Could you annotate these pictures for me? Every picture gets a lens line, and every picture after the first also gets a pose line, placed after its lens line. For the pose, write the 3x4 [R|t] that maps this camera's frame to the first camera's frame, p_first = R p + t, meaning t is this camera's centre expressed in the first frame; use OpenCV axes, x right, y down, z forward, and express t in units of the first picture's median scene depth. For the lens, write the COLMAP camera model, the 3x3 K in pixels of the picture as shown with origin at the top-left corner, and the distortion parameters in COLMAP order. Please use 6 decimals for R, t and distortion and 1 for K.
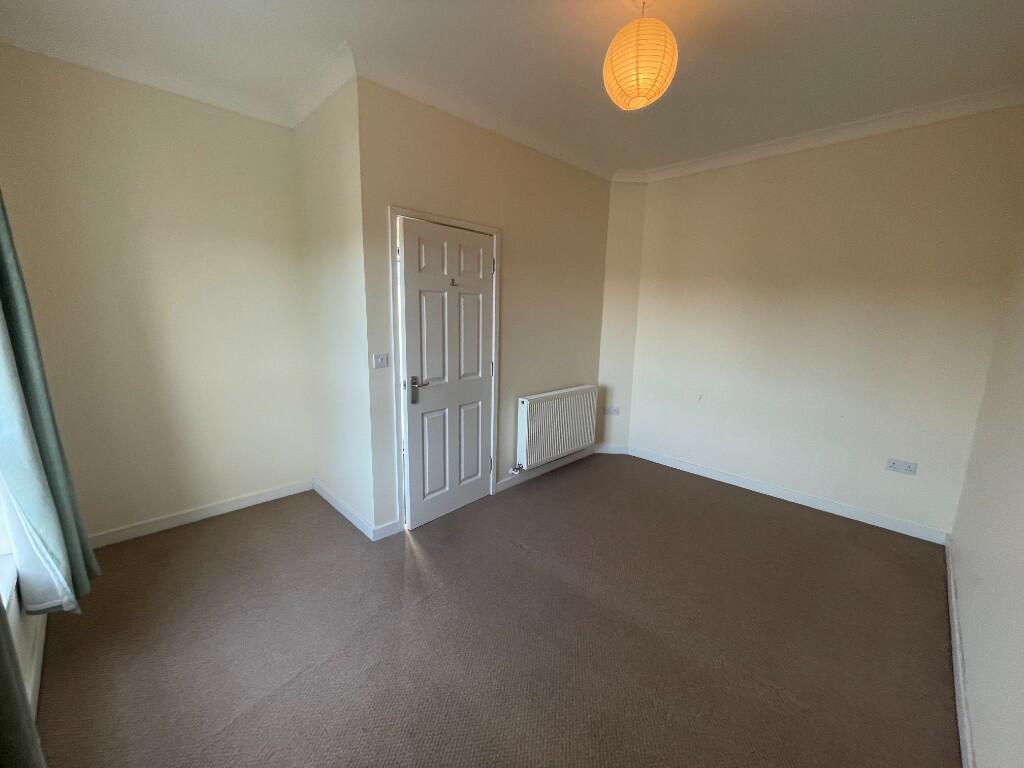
lens RADIAL K [[410.7, 0, 512.0], [0, 410.7, 384.0], [0, 0, 1]] dist [0.000215, 0.000274]
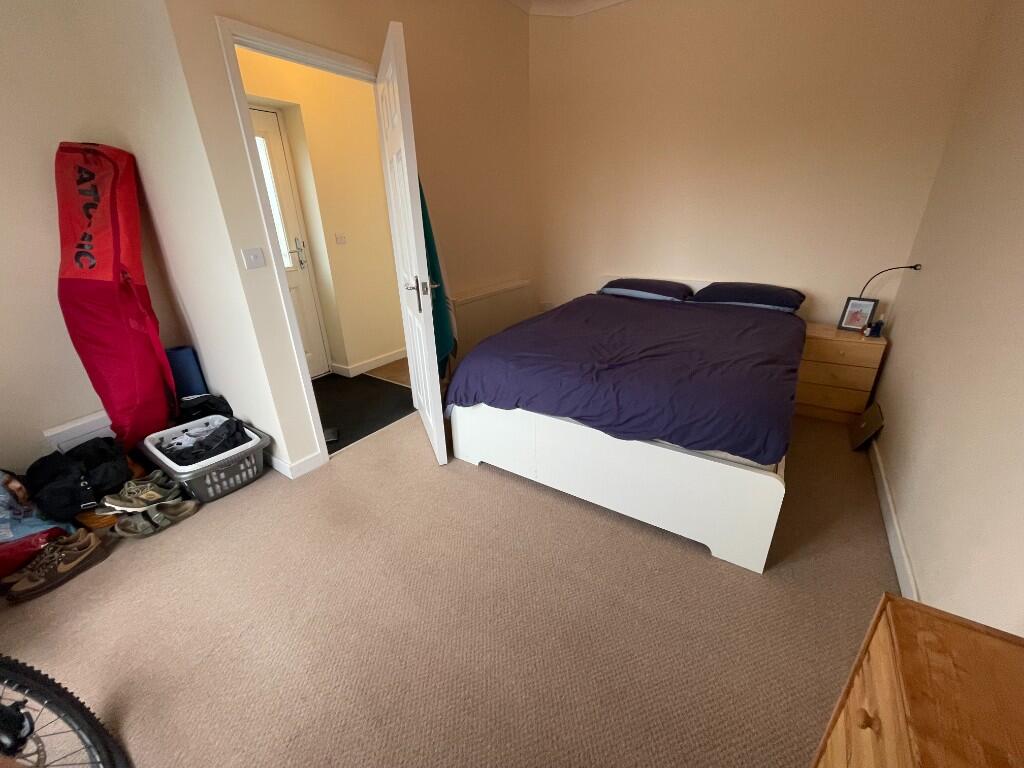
lens RADIAL K [[410.7, 0, 512.0], [0, 410.7, 384.0], [0, 0, 1]] dist [0.000215, 0.000274]
pose [[0.980558, -0.115438, 0.158685, -0.001404], [0.078344, 0.971715, 0.222782, 0.046904], [-0.179914, -0.206019, 0.961866, 0.182033]]
